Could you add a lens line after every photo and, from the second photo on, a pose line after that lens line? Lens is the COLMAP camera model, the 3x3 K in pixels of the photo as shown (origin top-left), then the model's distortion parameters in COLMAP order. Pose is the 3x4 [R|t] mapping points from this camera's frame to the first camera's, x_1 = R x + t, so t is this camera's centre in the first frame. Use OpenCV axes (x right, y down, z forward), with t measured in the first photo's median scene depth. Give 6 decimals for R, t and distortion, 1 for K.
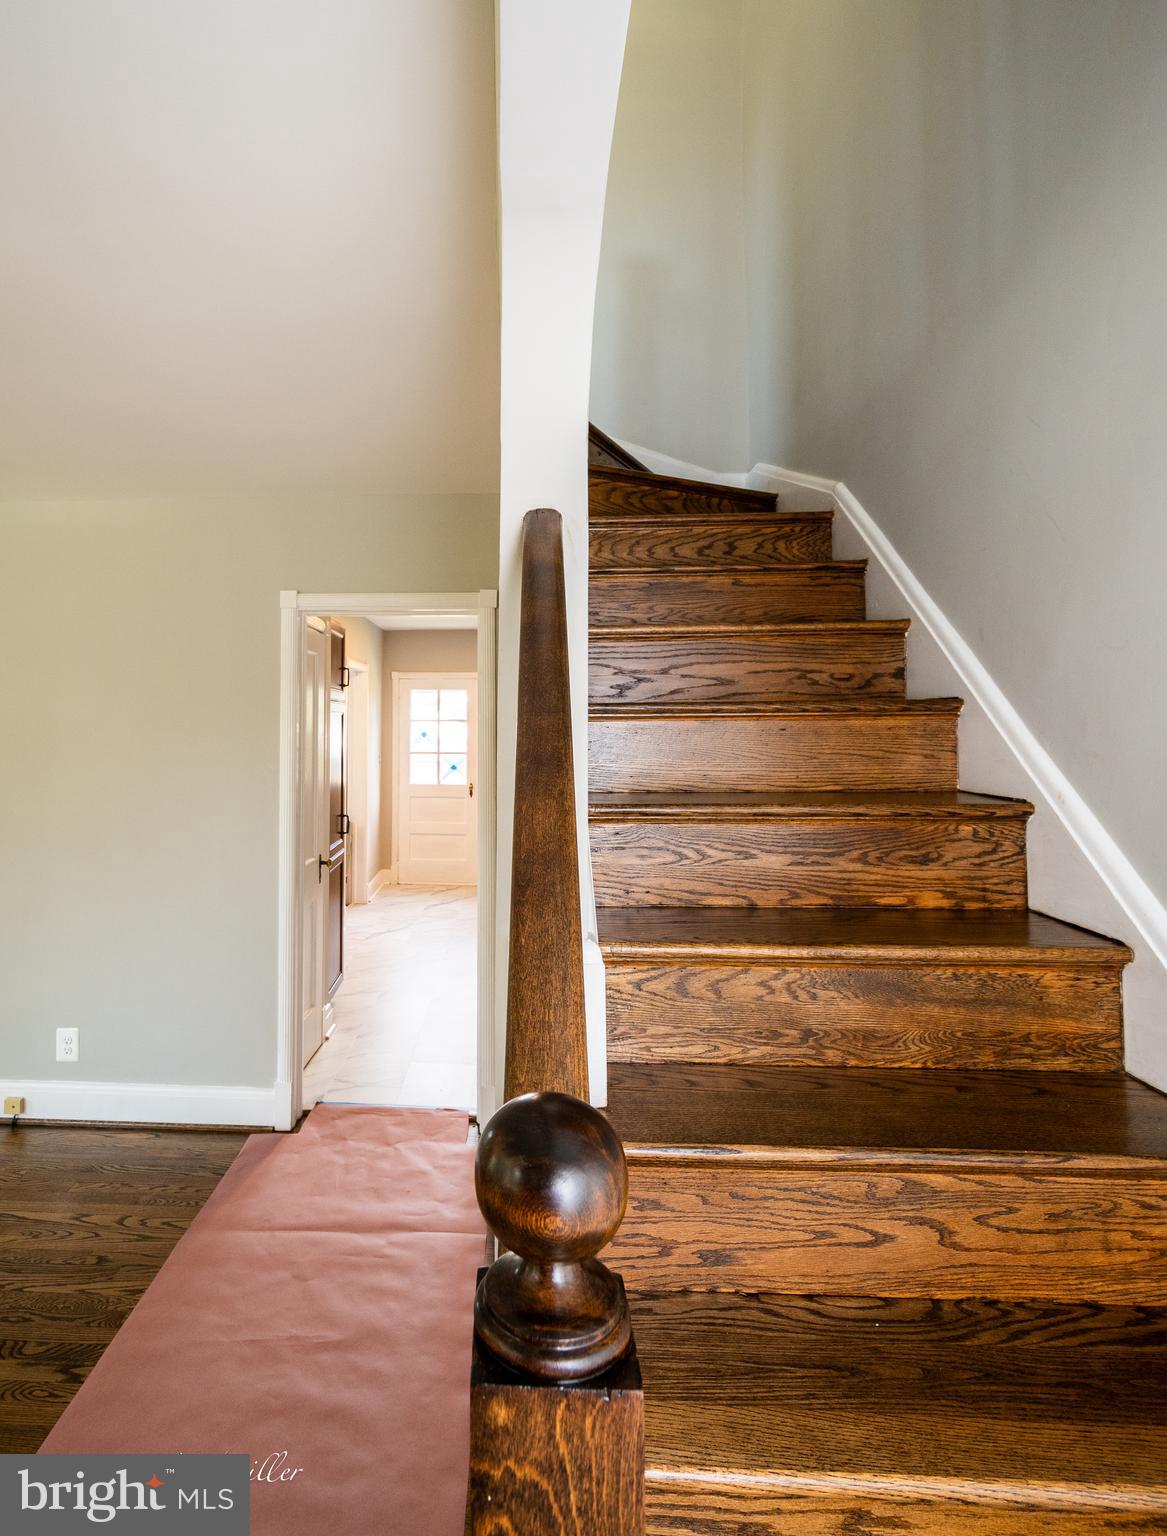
lens RADIAL K [[822.5, 0, 566.7], [0, 822.5, 692.2], [0, 0, 1]] dist [0.014509, -0.000240]
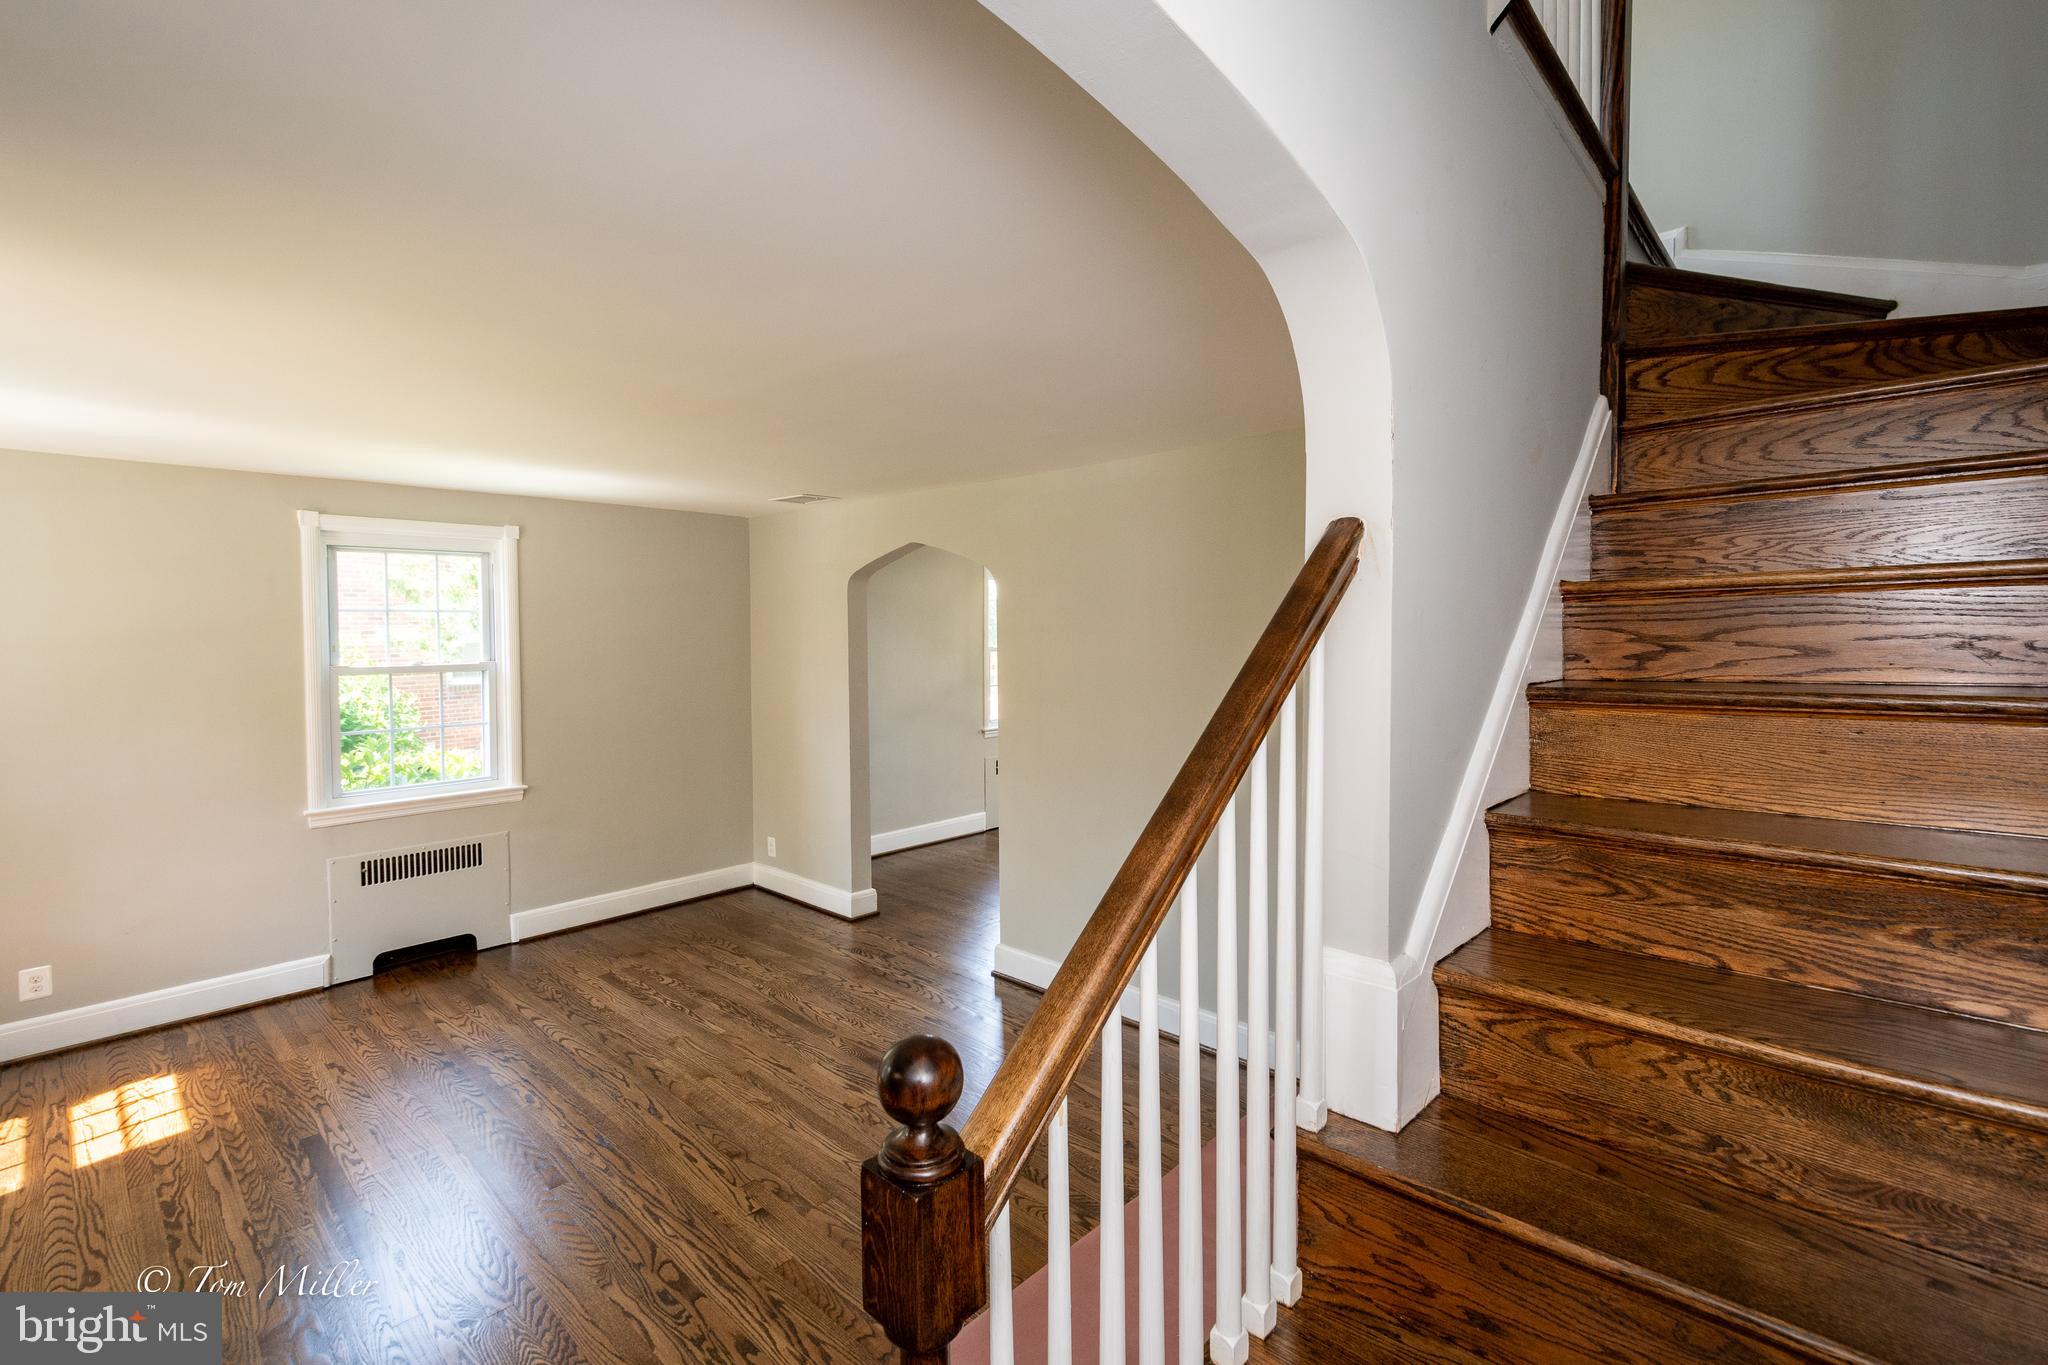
lens RADIAL K [[922.7, 0, 1033.6], [0, 922.7, 675.6], [0, 0, 1]] dist [0.010478, -0.000117]
pose [[0.772957, 0.021966, -0.634078, 0.274607], [0.018457, 0.998199, 0.057080, -0.076201], [0.634190, -0.055824, 0.771159, -0.062570]]
